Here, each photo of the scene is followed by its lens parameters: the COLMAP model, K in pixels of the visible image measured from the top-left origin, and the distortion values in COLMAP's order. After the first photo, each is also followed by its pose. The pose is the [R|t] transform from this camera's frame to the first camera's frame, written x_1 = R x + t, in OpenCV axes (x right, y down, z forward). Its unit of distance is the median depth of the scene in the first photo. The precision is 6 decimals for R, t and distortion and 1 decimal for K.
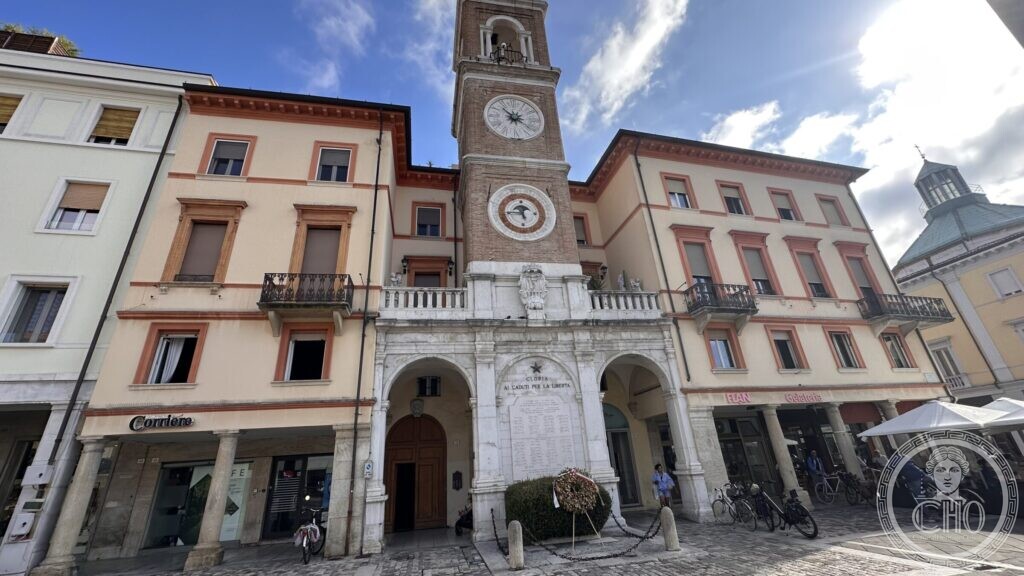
lens RADIAL K [[407.5, 0, 511.0], [0, 407.5, 291.2], [0, 0, 1]] dist [-0.001335, 0.000182]
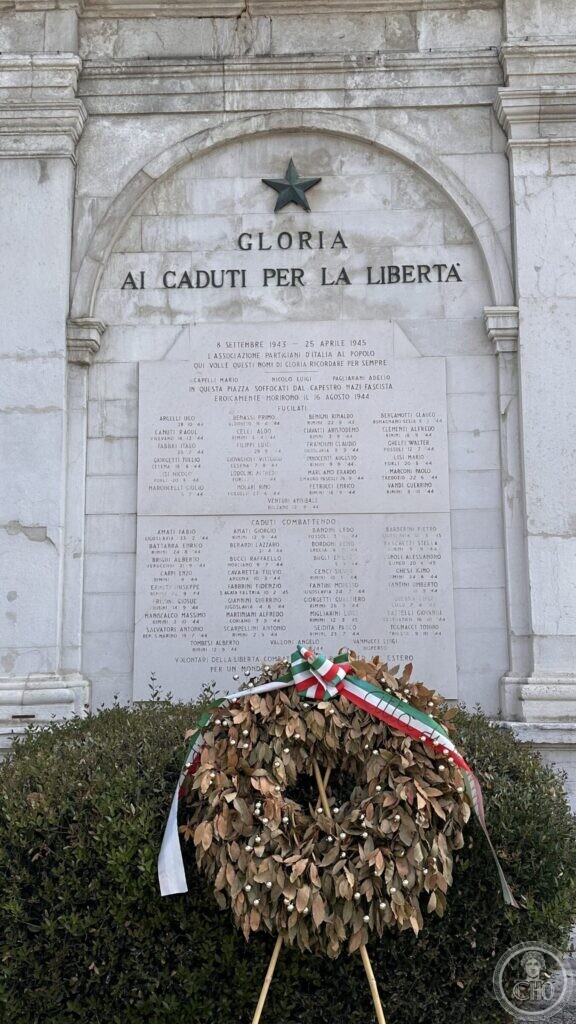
lens RADIAL K [[942.5, 0, 287.6], [0, 942.5, 505.6], [0, 0, 1]] dist [0.071757, 0.000000]
pose [[0.974397, 0.019995, -0.223945, 0.166870], [0.034809, 0.970613, 0.238115, 0.227258], [0.222125, -0.239814, 0.945066, 0.520306]]
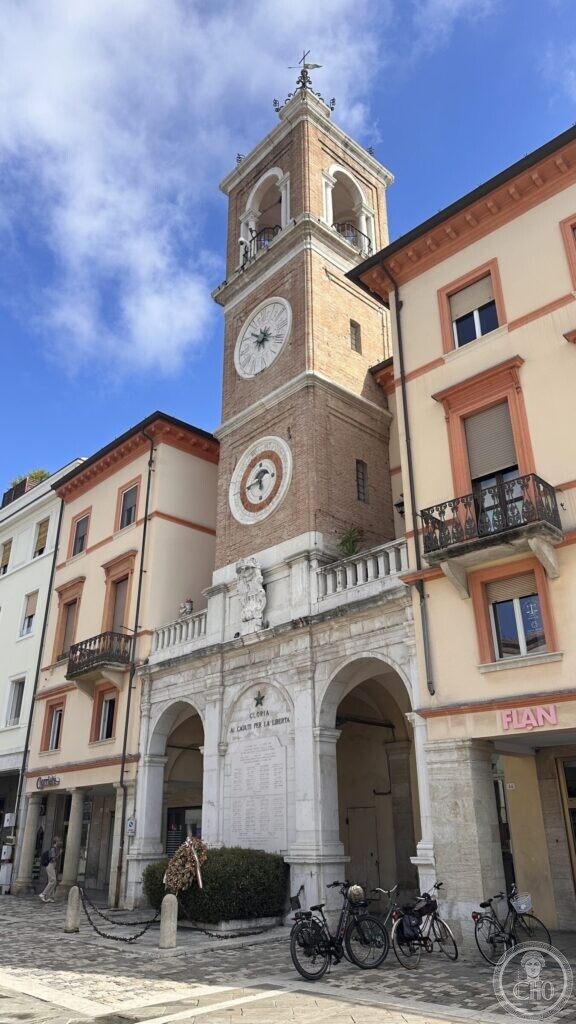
lens RADIAL K [[721.6, 0, 286.2], [0, 721.6, 502.3], [0, 0, 1]] dist [0.071858, -0.013426]
pose [[0.520833, -0.302975, -0.798085, 1.263475], [0.312538, 0.937665, -0.152000, 0.066013], [0.794389, -0.170265, 0.583058, 0.318723]]
